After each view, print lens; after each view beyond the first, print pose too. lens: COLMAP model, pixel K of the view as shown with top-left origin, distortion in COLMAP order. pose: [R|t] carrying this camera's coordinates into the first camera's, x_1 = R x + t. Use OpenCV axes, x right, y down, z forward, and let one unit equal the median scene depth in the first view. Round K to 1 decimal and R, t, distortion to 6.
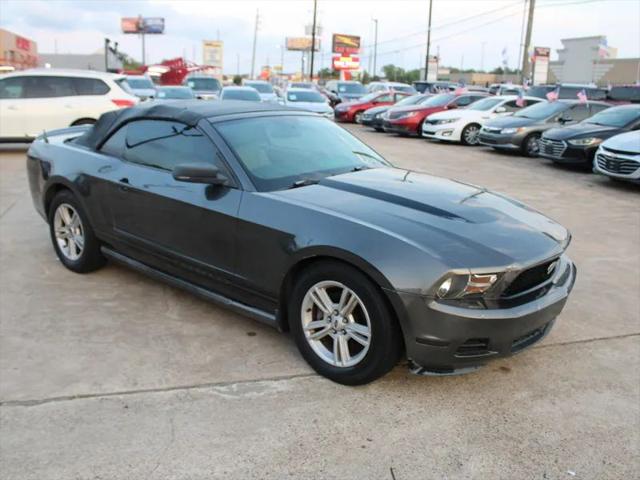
lens RADIAL K [[592.3, 0, 320.0], [0, 592.3, 240.0], [0, 0, 1]] dist [-0.163568, 0.136907]
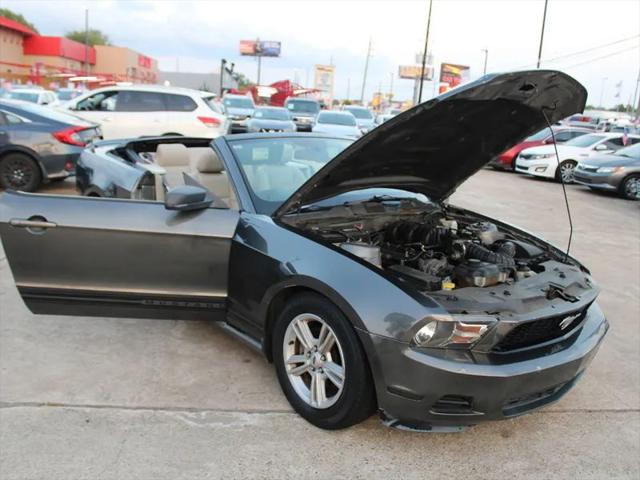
lens RADIAL K [[595.7, 0, 320.0], [0, 595.7, 240.0], [0, 0, 1]] dist [-0.163845, 0.146356]
pose [[0.982278, 0.075824, -0.171405, 0.152332], [-0.083447, 0.995799, -0.037707, -0.010352], [0.167826, 0.051342, 0.984479, 0.064883]]
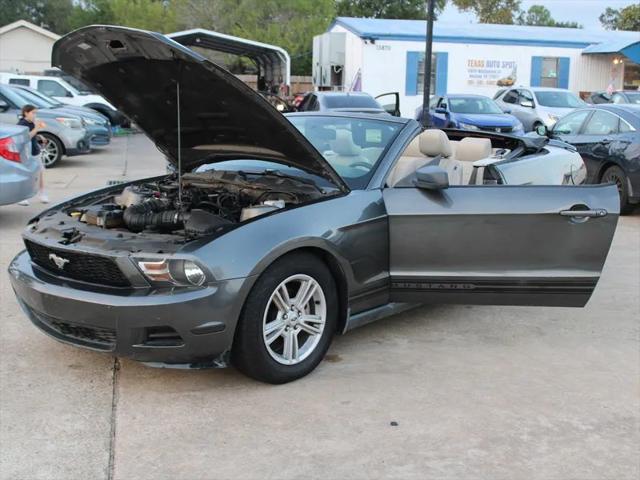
lens RADIAL K [[830.6, 0, 323.6], [0, 830.6, 247.1], [0, 0, 1]] dist [-0.084416, 0.047661]
pose [[-0.062435, 0.156985, -0.985625, 1.424891], [-0.275498, 0.946472, 0.168200, -0.265459], [0.959272, 0.282040, -0.015844, 1.221761]]
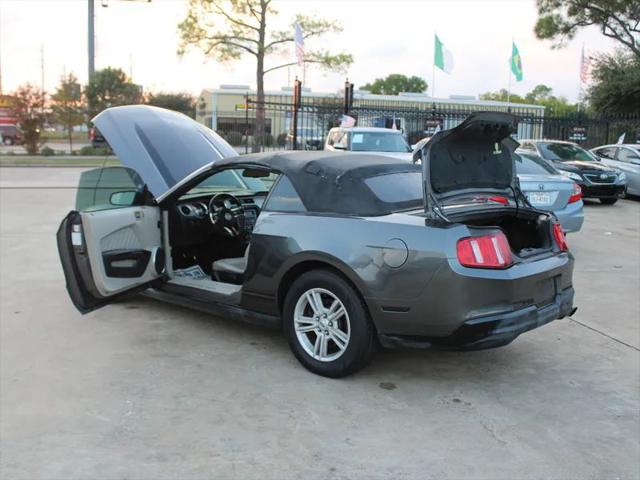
lens RADIAL K [[697.6, 0, 320.0], [0, 697.6, 240.0], [0, 0, 1]] dist [-0.134049, 0.122197]
pose [[-0.997453, -0.062275, 0.034789, -0.277760], [-0.043107, 0.914793, 0.401617, -0.710889], [-0.056836, 0.399094, -0.915147, 2.650999]]
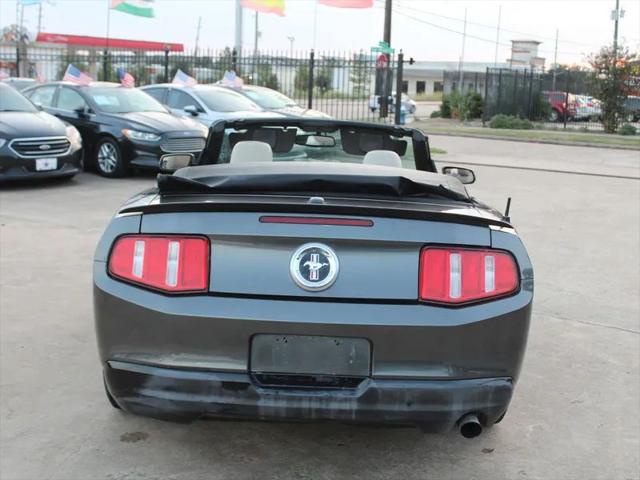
lens RADIAL K [[866.1, 0, 320.0], [0, 866.1, 240.0], [0, 0, 1]] dist [-0.135582, 0.331434]
pose [[-0.622840, -0.188450, 0.759314, -1.211363], [0.147171, 0.925006, 0.350292, -0.561425], [-0.768382, 0.329925, -0.548396, 1.993571]]
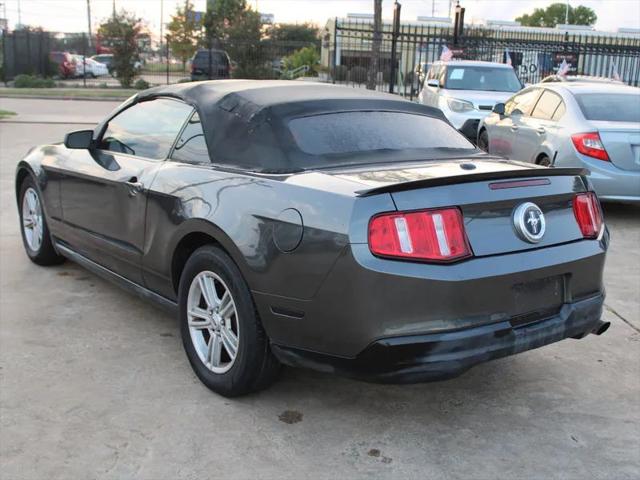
lens RADIAL K [[767.3, 0, 320.0], [0, 767.3, 240.0], [0, 0, 1]] dist [-0.103508, 0.072791]
pose [[-0.968914, -0.118399, 0.217225, -0.565454], [-0.003704, 0.884887, 0.465790, -0.628674], [-0.247369, 0.450506, -0.857818, 2.350423]]
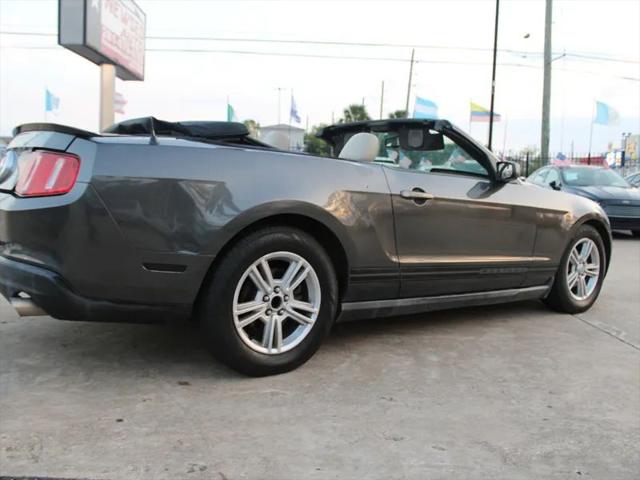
lens RADIAL K [[595.7, 0, 320.0], [0, 595.7, 240.0], [0, 0, 1]] dist [-0.163845, 0.146356]
pose [[0.251739, -0.116856, 0.960715, -1.219040], [0.221882, 0.973211, 0.060235, -0.123795], [-0.942017, 0.198002, 0.270923, 1.008514]]
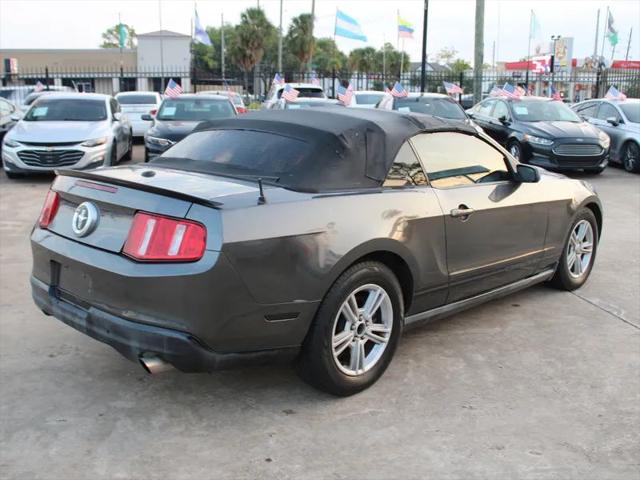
lens RADIAL K [[685.9, 0, 320.0], [0, 685.9, 240.0], [0, 0, 1]] dist [-0.145064, 0.156622]
pose [[0.086516, -0.240468, 0.966794, -1.410571], [0.247183, 0.945269, 0.212995, -0.340385], [-0.965099, 0.220547, 0.141220, 1.166006]]
